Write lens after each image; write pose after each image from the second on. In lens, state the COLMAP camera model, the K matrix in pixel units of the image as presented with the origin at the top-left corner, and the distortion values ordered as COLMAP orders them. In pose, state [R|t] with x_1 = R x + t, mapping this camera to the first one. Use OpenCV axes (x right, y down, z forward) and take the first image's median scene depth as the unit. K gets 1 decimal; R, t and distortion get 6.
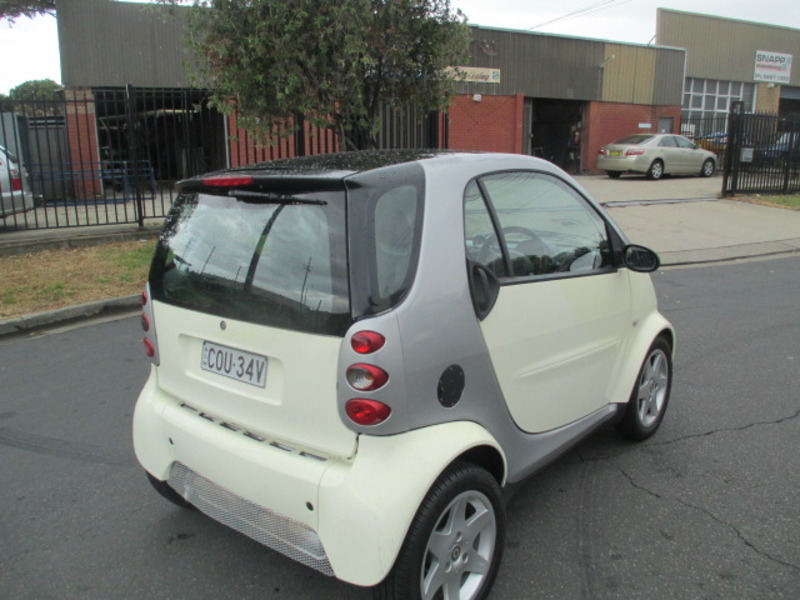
lens RADIAL K [[671.7, 0, 400.0], [0, 671.7, 300.0], [0, 0, 1]] dist [-0.069709, 0.019641]
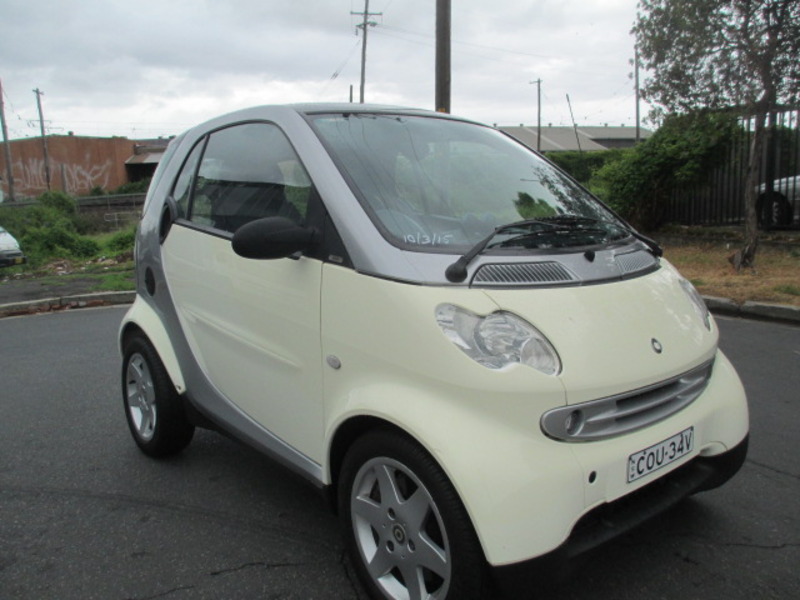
lens RADIAL K [[671.7, 0, 400.0], [0, 671.7, 300.0], [0, 0, 1]] dist [-0.069709, 0.019641]
pose [[-0.148073, 0.189838, -0.970585, 1.145150], [-0.192407, 0.957122, 0.216558, -0.200617], [0.970079, 0.218814, -0.105198, 1.392624]]
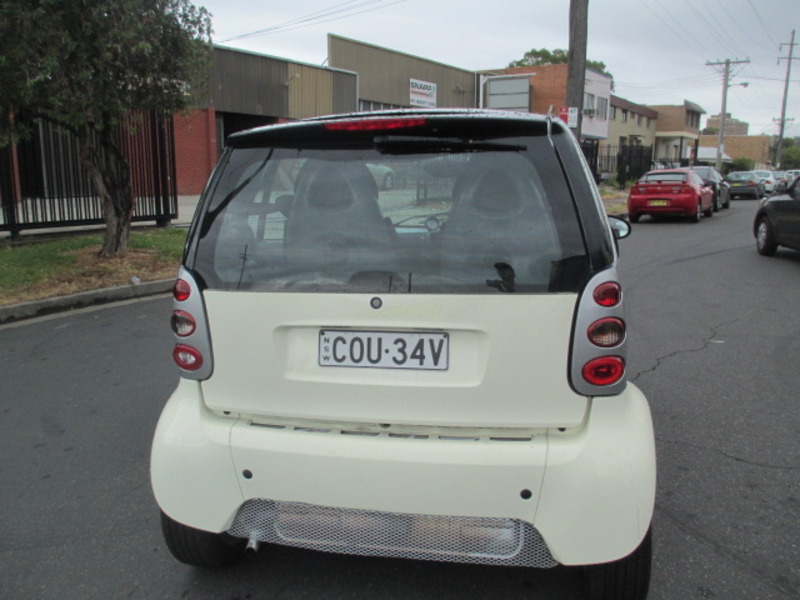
lens RADIAL K [[671.7, 0, 400.0], [0, 671.7, 300.0], [0, 0, 1]] dist [-0.069709, 0.019641]
pose [[0.875577, -0.083364, 0.475831, -0.540372], [0.098459, 0.995118, -0.006835, 0.037135], [-0.472938, 0.052834, 0.879510, 0.238666]]
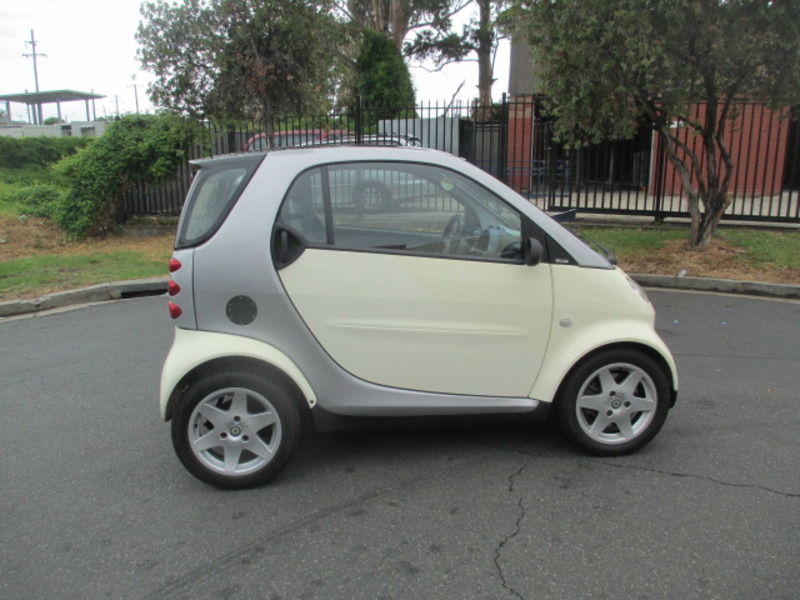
lens RADIAL K [[671.7, 0, 400.0], [0, 671.7, 300.0], [0, 0, 1]] dist [-0.069709, 0.019641]
pose [[0.735788, 0.155342, -0.659154, 1.028475], [-0.159043, 0.985751, 0.054776, -0.019437], [0.658271, 0.064530, 0.750010, 0.128543]]
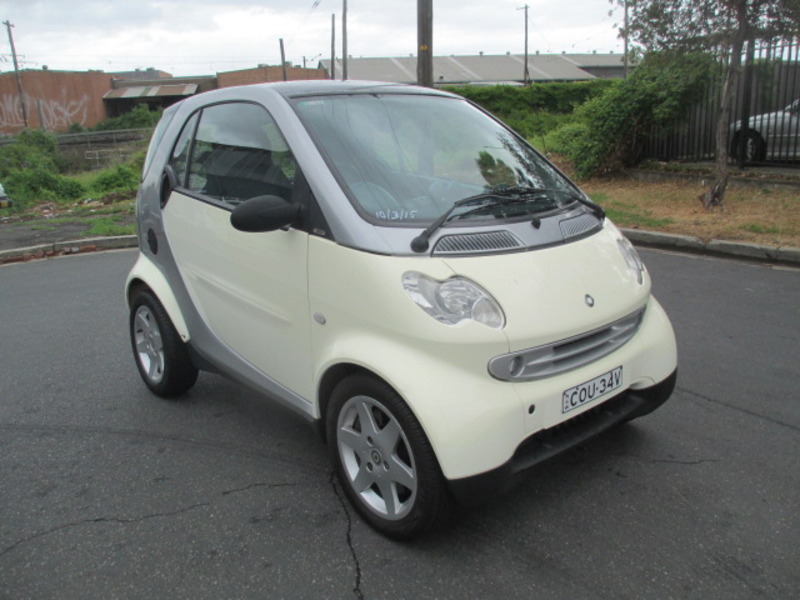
lens RADIAL K [[671.7, 0, 400.0], [0, 671.7, 300.0], [0, 0, 1]] dist [-0.069709, 0.019641]
pose [[-0.126644, 0.287960, -0.949232, 1.272887], [-0.182917, 0.933747, 0.307667, -0.275386], [0.974937, 0.212595, -0.065580, 1.415236]]
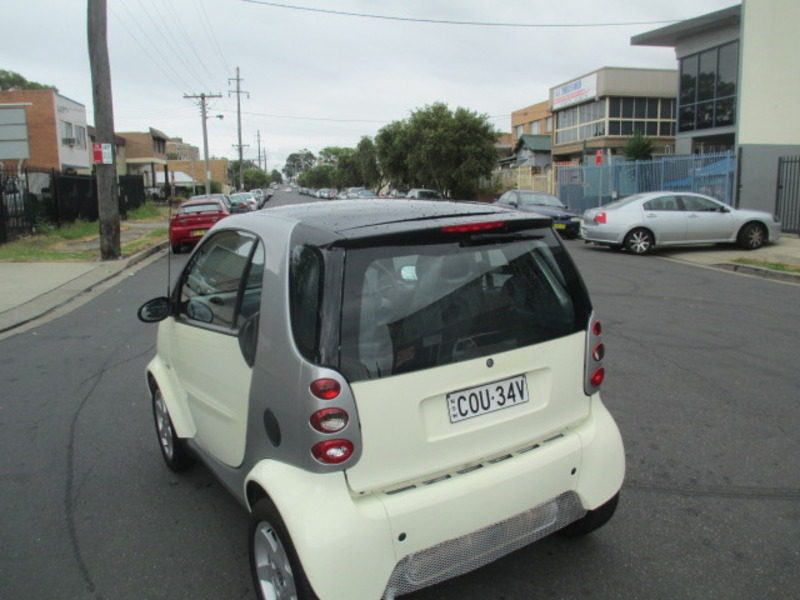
lens RADIAL K [[671.7, 0, 400.0], [0, 671.7, 300.0], [0, 0, 1]] dist [-0.069709, 0.019641]
pose [[0.298857, -0.158779, 0.940996, -1.107630], [0.233853, 0.968181, 0.089096, -0.159264], [-0.925201, 0.193428, 0.326479, 0.665554]]
